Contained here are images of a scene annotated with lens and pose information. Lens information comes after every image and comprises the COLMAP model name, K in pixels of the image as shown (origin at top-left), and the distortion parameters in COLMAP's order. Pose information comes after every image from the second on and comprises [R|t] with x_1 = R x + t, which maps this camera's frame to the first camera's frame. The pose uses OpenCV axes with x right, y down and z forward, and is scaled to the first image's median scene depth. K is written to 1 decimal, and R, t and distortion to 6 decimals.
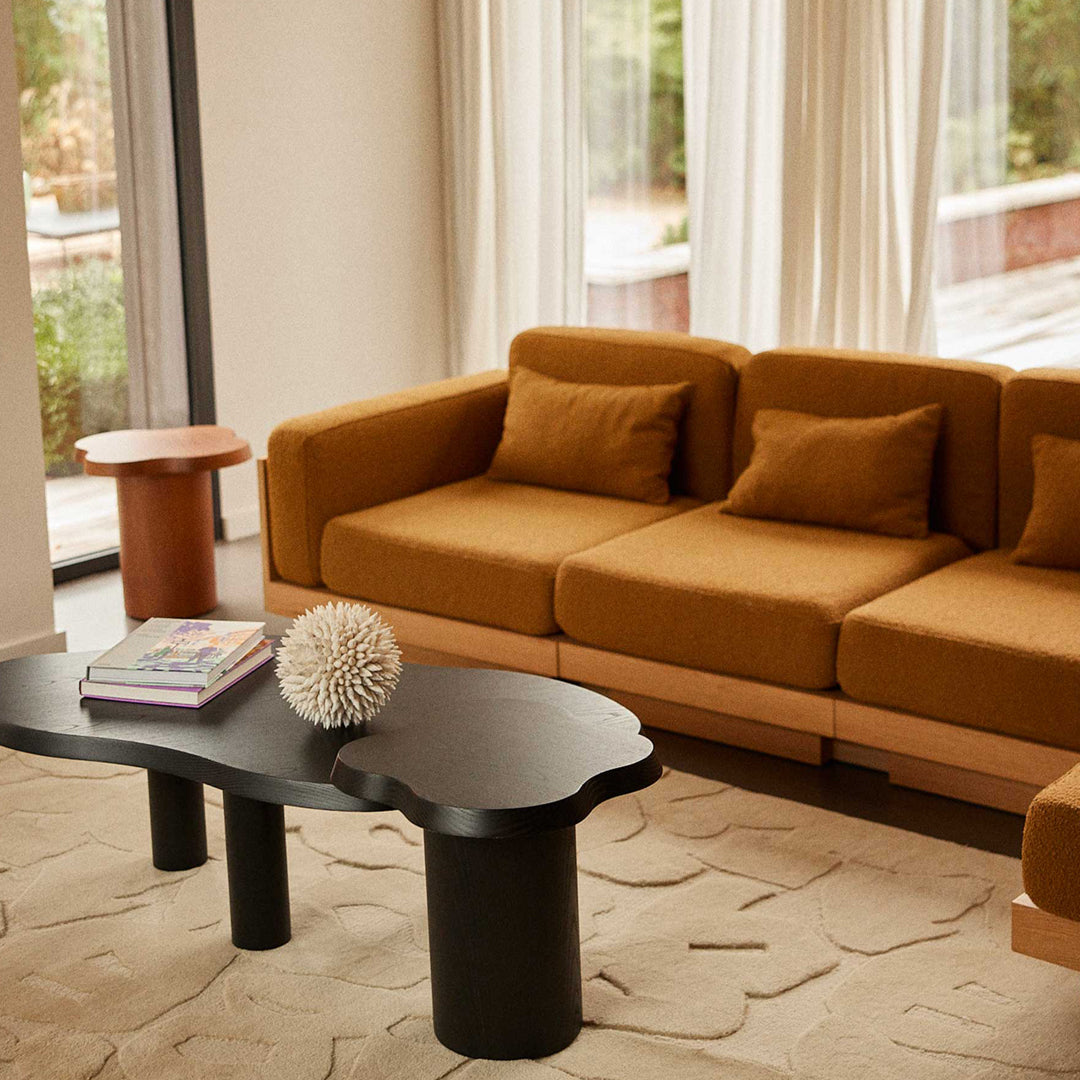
lens RADIAL K [[3547.3, 0, 539.9], [0, 3547.3, 539.6], [0, 0, 1]] dist [-0.057175, 0.000000]
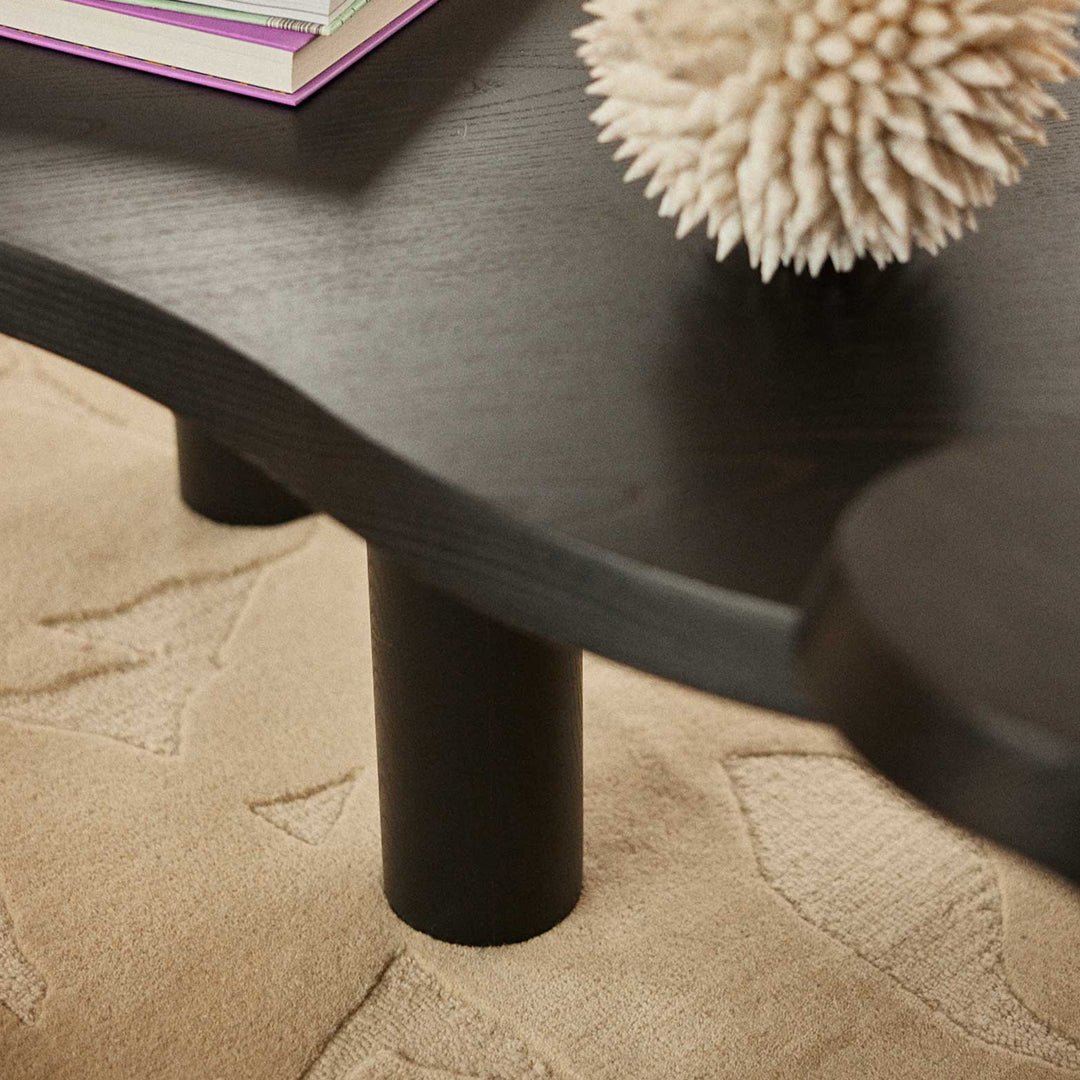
lens RADIAL K [[3547.3, 0, 541.3], [0, 3547.3, 540.1], [0, 0, 1]] dist [-0.057175, 0.000000]
pose [[0.994576, 0.075539, -0.071503, -0.056625], [-0.051111, 0.953651, 0.296542, -0.003478], [0.090590, -0.291279, 0.952339, 0.753225]]
